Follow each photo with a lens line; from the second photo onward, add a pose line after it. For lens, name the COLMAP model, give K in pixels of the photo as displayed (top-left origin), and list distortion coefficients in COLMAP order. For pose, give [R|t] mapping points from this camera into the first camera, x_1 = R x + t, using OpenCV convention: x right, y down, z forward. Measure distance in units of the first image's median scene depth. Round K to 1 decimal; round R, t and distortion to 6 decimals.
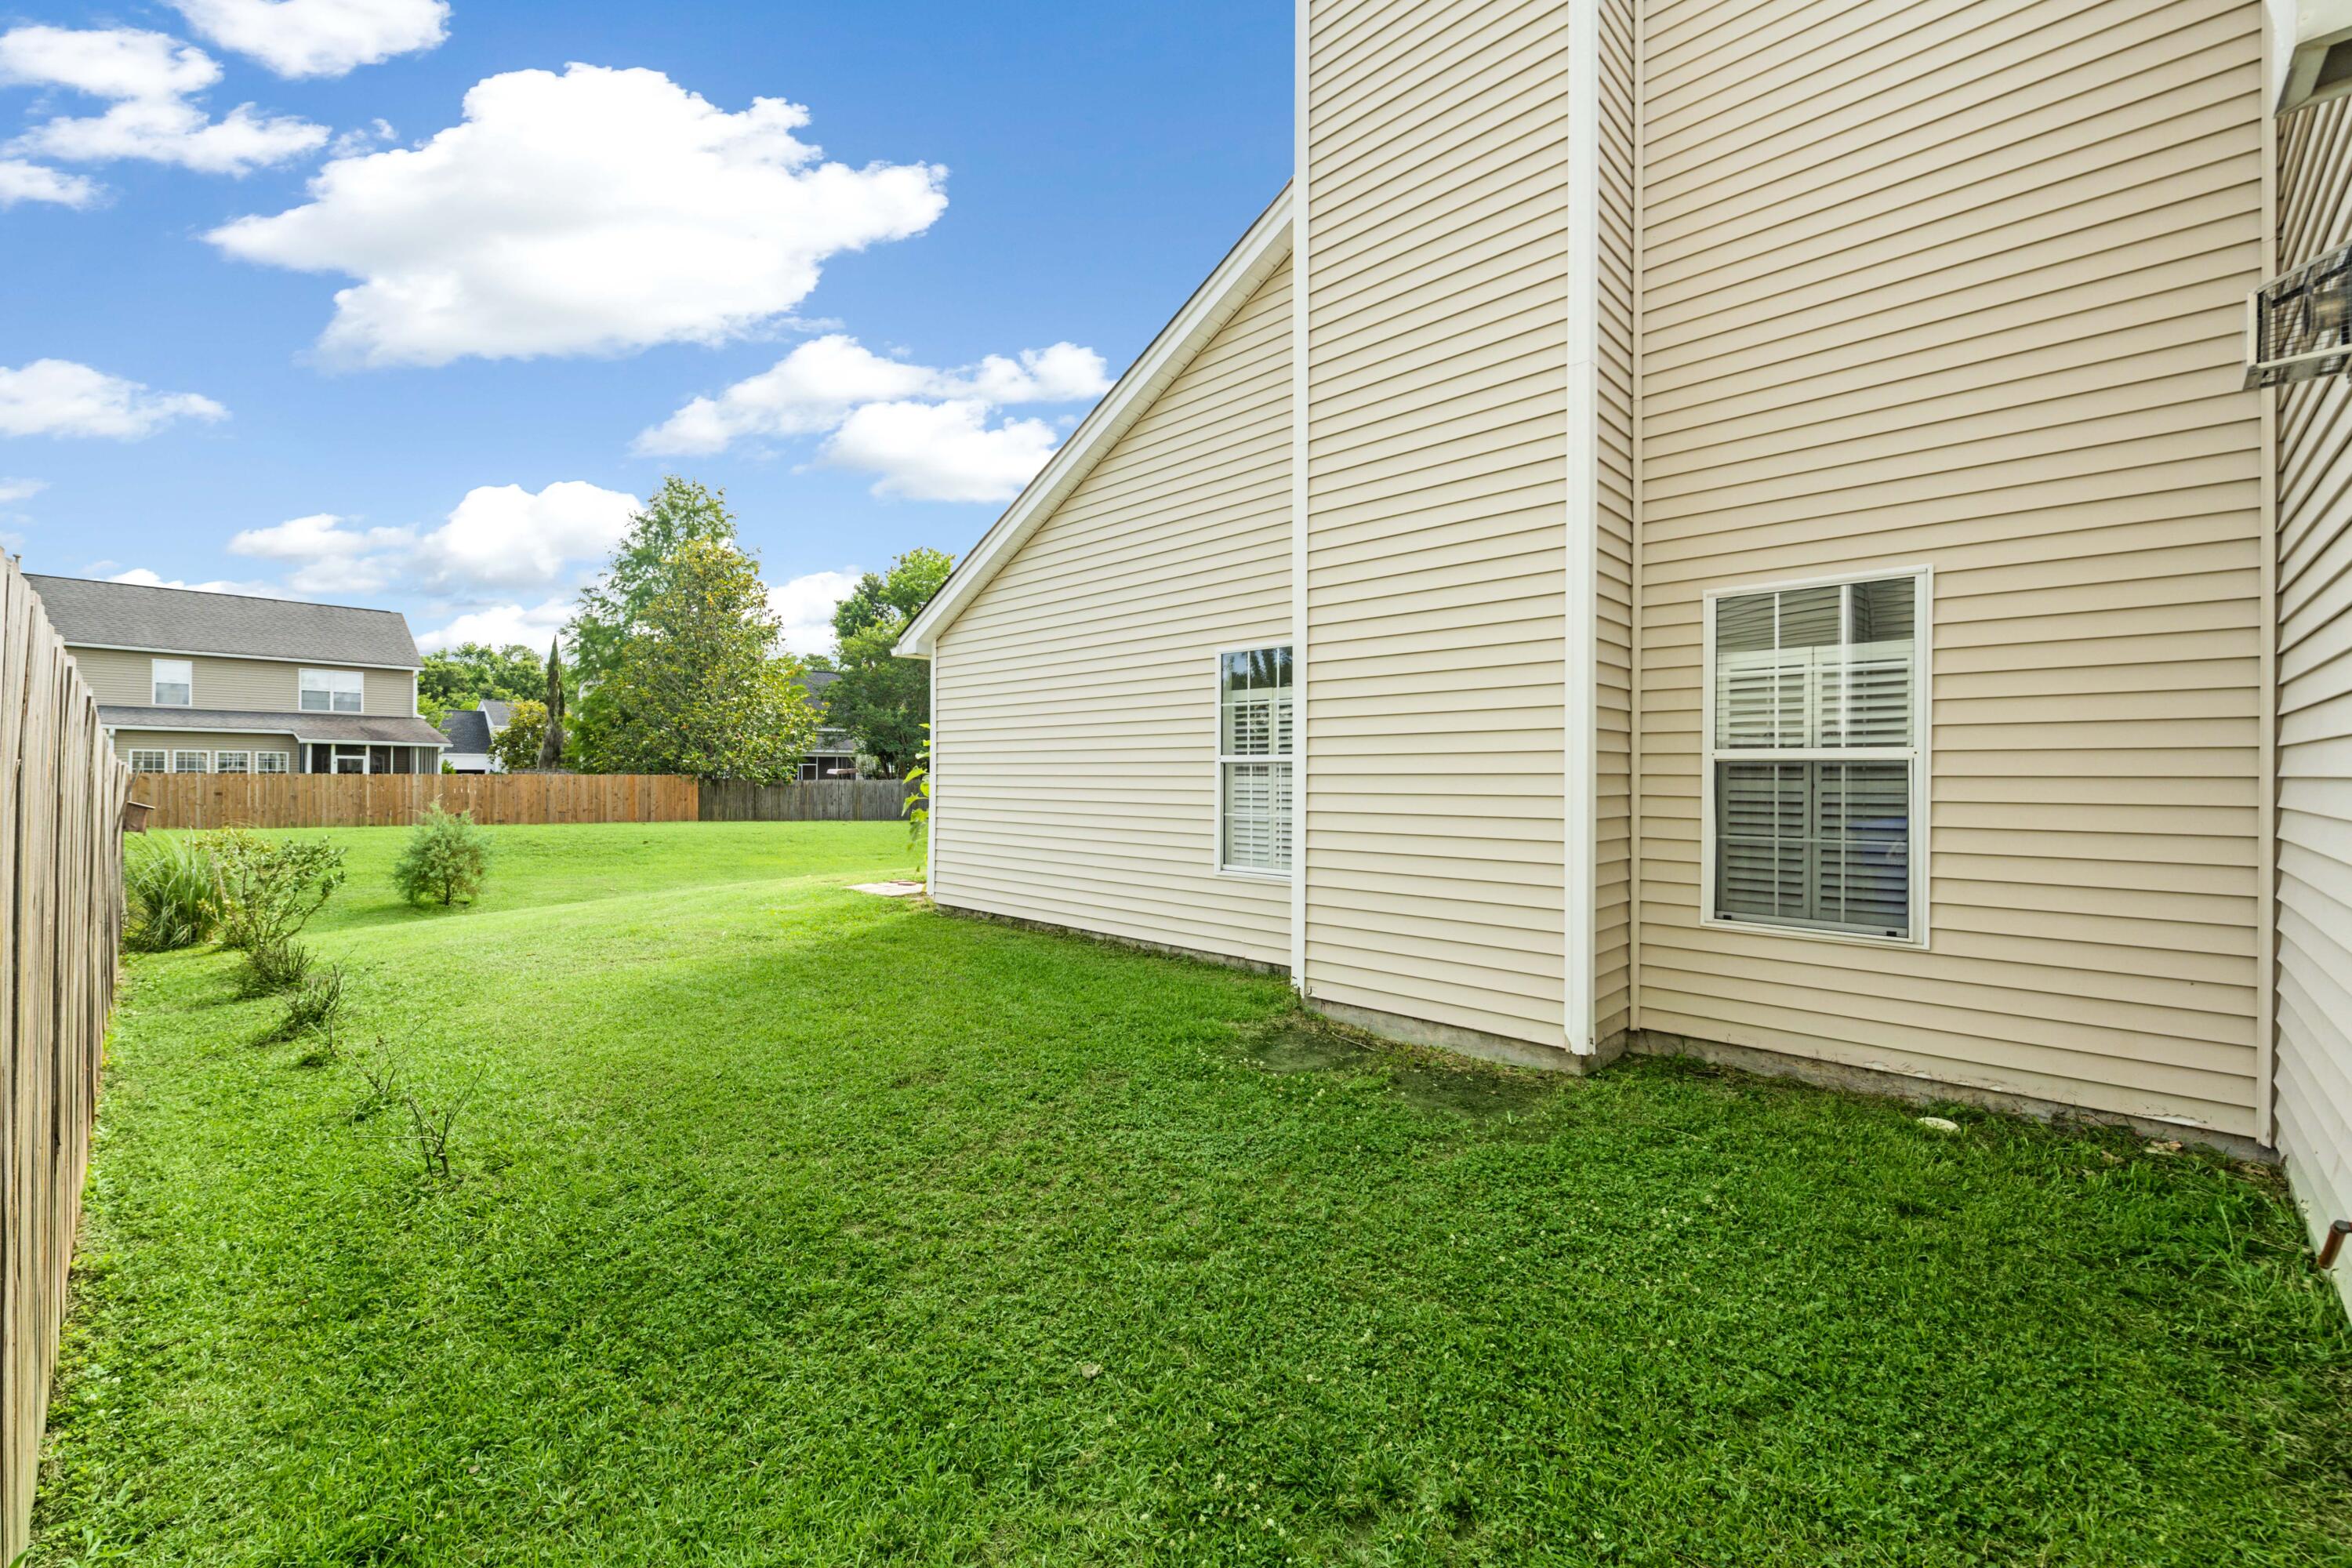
lens RADIAL K [[953.1, 0, 1174.4], [0, 953.1, 776.6], [0, 0, 1]] dist [-0.004902, -0.001759]
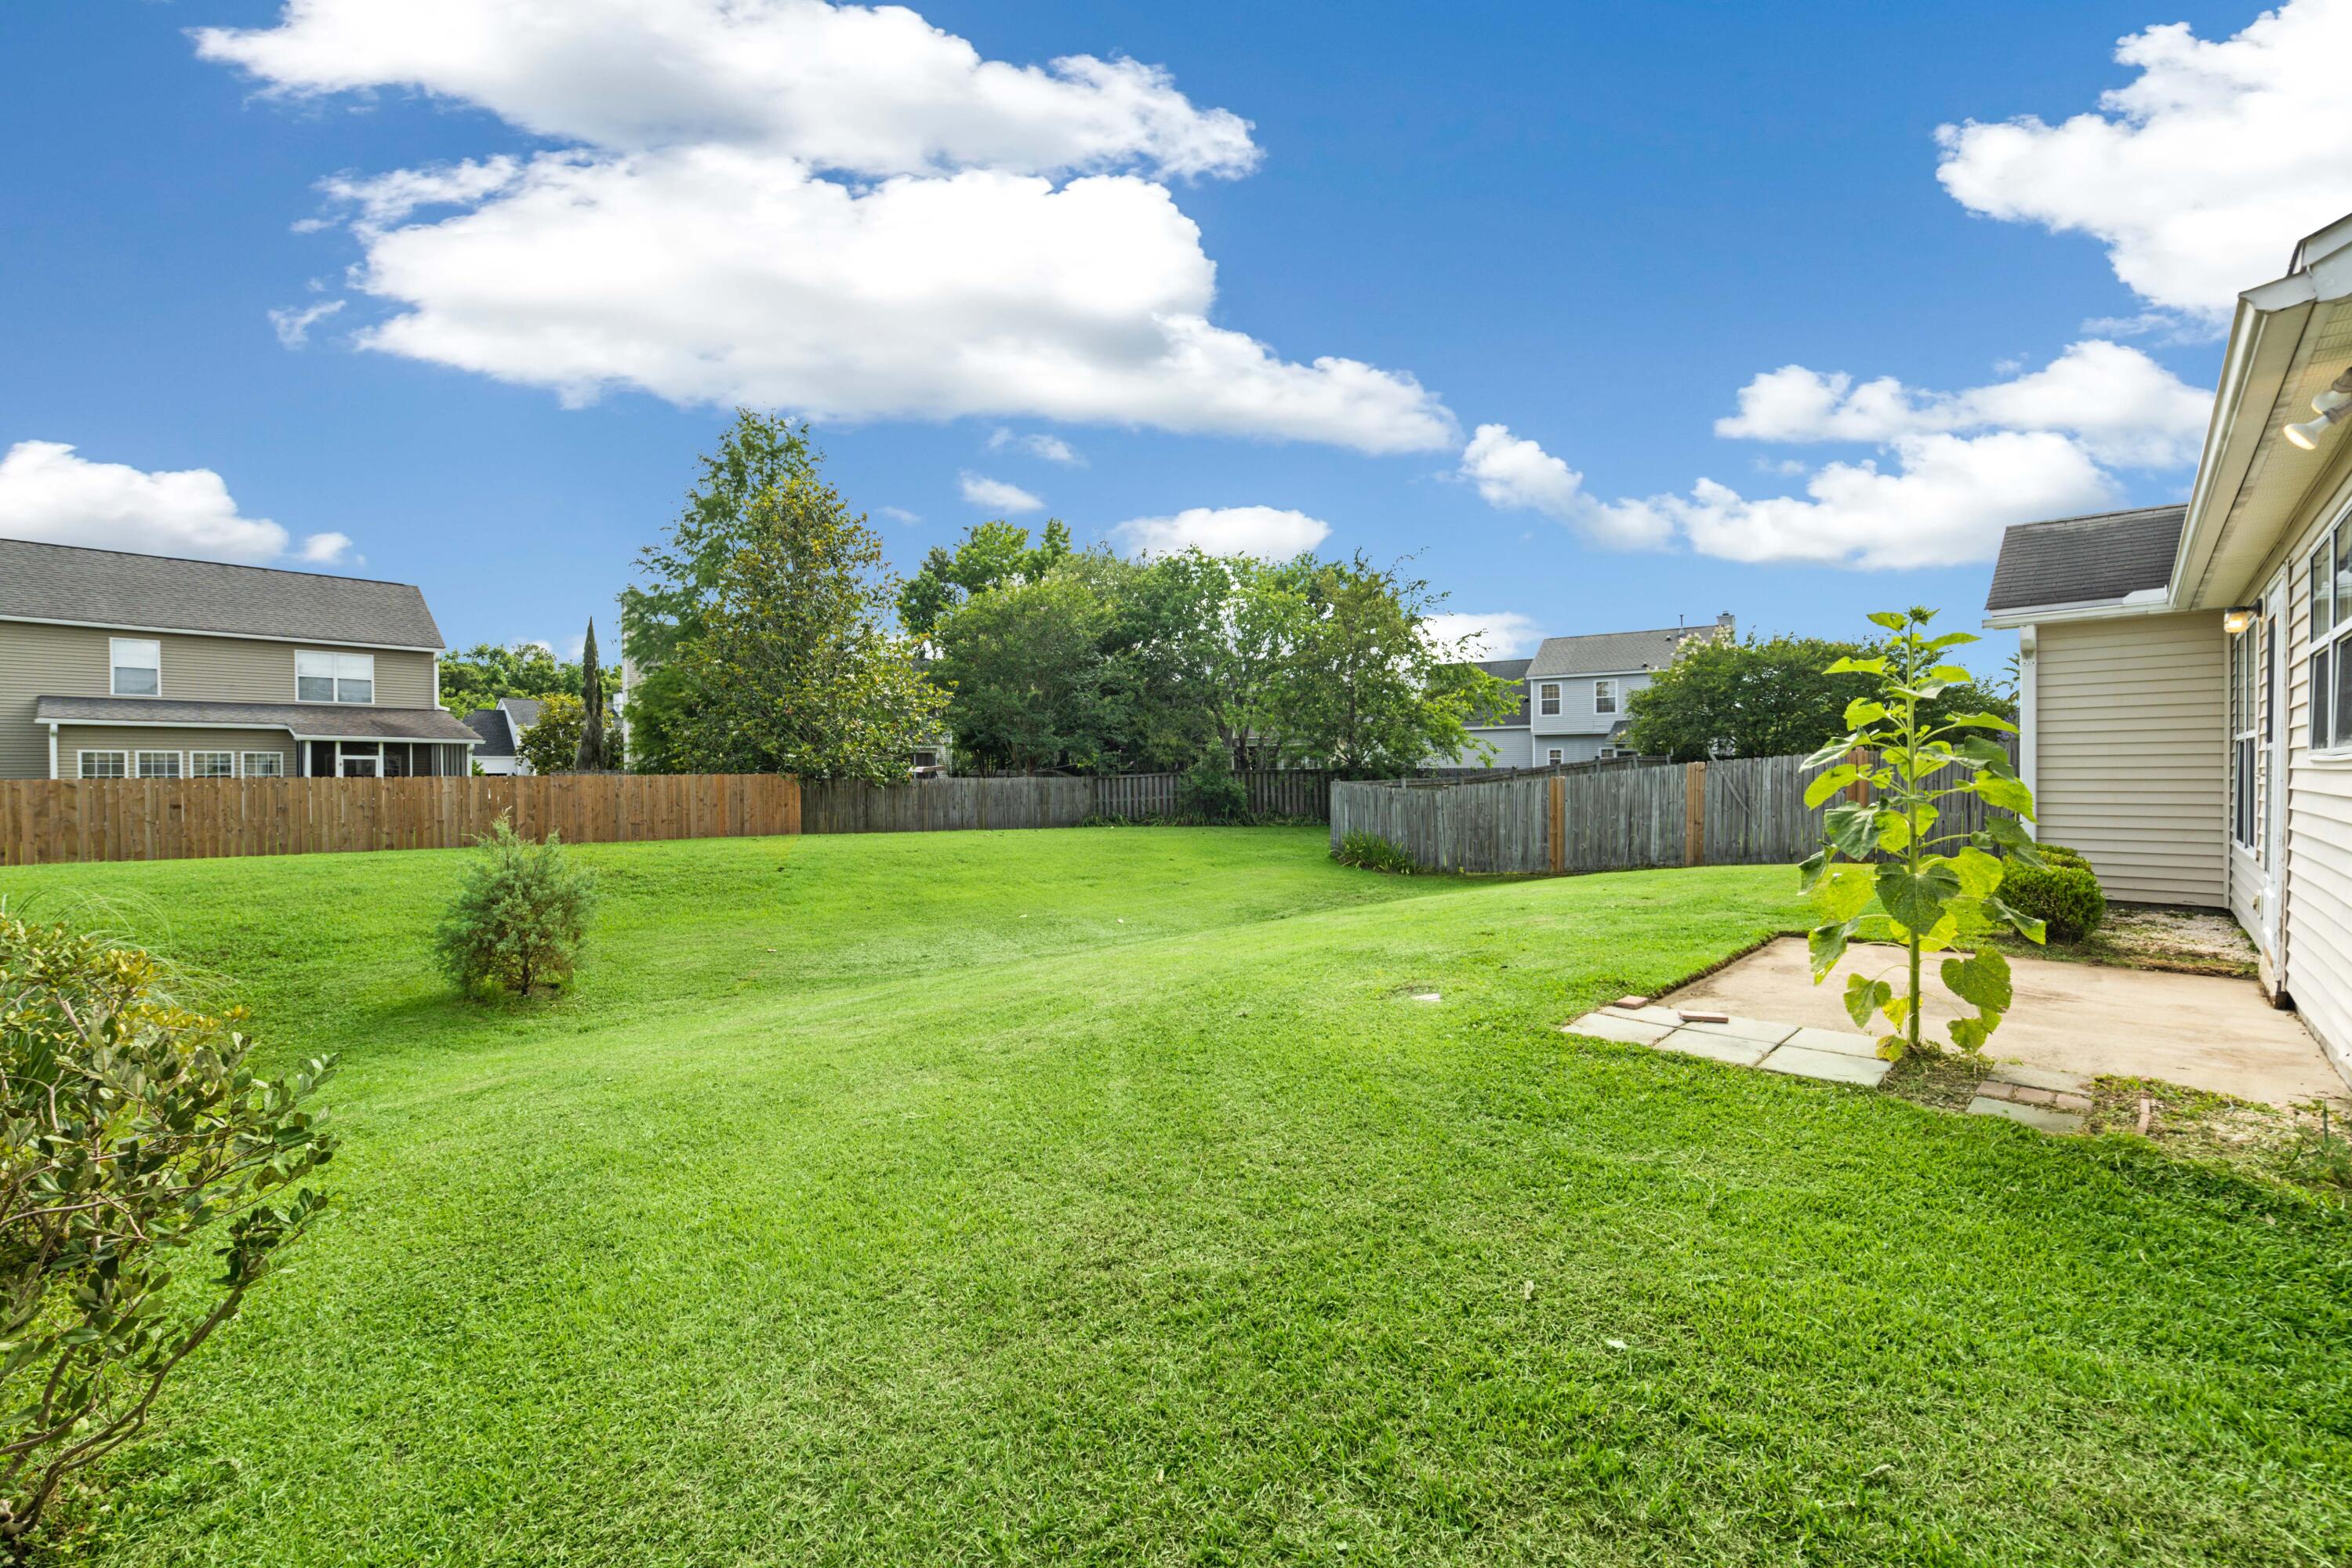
lens RADIAL K [[953.1, 0, 1177.0], [0, 953.1, 784.9], [0, 0, 1]] dist [-0.004902, -0.001759]
pose [[0.999925, -0.011081, -0.005284, -0.170653], [0.011139, 0.999877, 0.011006, 0.001686], [0.005162, -0.011064, 0.999925, 0.197813]]
